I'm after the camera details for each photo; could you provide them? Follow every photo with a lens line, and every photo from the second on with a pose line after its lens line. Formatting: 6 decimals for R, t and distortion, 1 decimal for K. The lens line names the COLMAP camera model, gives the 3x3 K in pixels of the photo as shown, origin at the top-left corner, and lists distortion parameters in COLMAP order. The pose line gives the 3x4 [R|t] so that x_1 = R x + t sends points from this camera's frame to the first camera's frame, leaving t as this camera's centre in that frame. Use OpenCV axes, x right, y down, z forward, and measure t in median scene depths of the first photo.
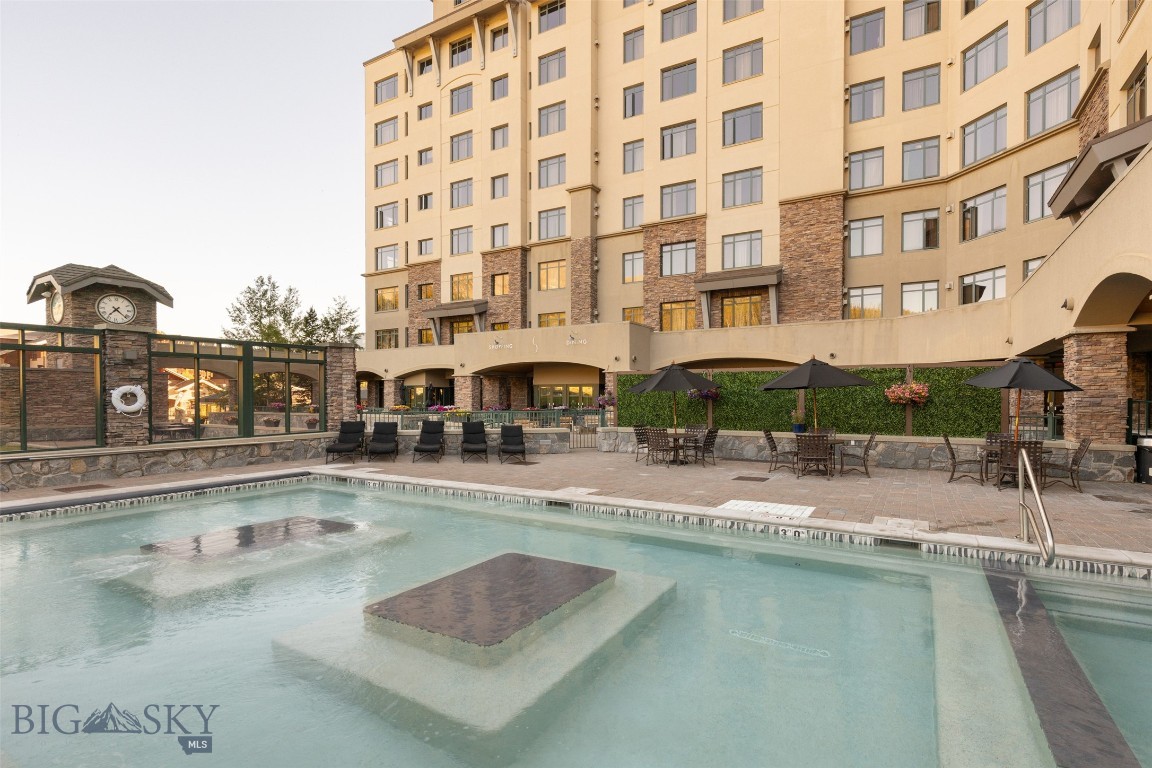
lens RADIAL K [[539.7, 0, 652.8], [0, 539.7, 398.7], [0, 0, 1]] dist [0.003598, -0.000048]
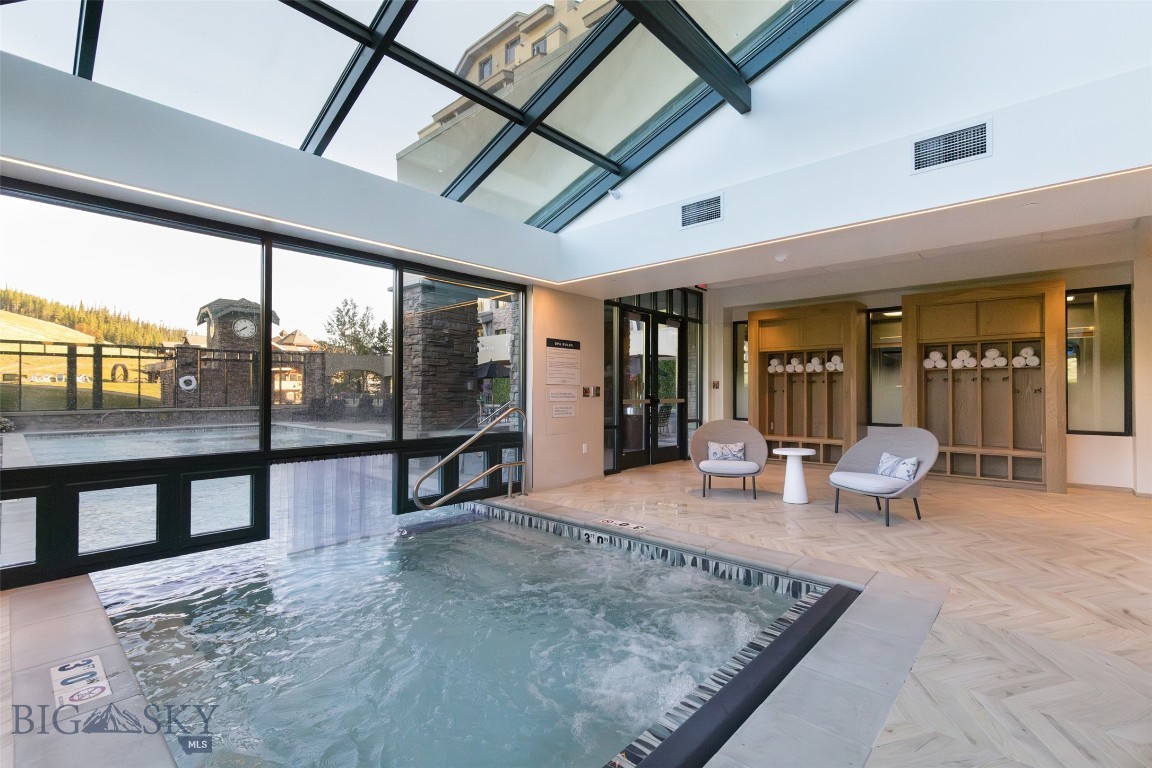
lens RADIAL K [[528.1, 0, 649.0], [0, 528.1, 394.4], [0, 0, 1]] dist [-0.003961, -0.000203]
pose [[0.979277, 0.001893, -0.202515, 0.315360], [-0.001646, 0.999998, 0.001391, 0.010965], [0.202517, -0.001029, 0.979278, -0.155414]]
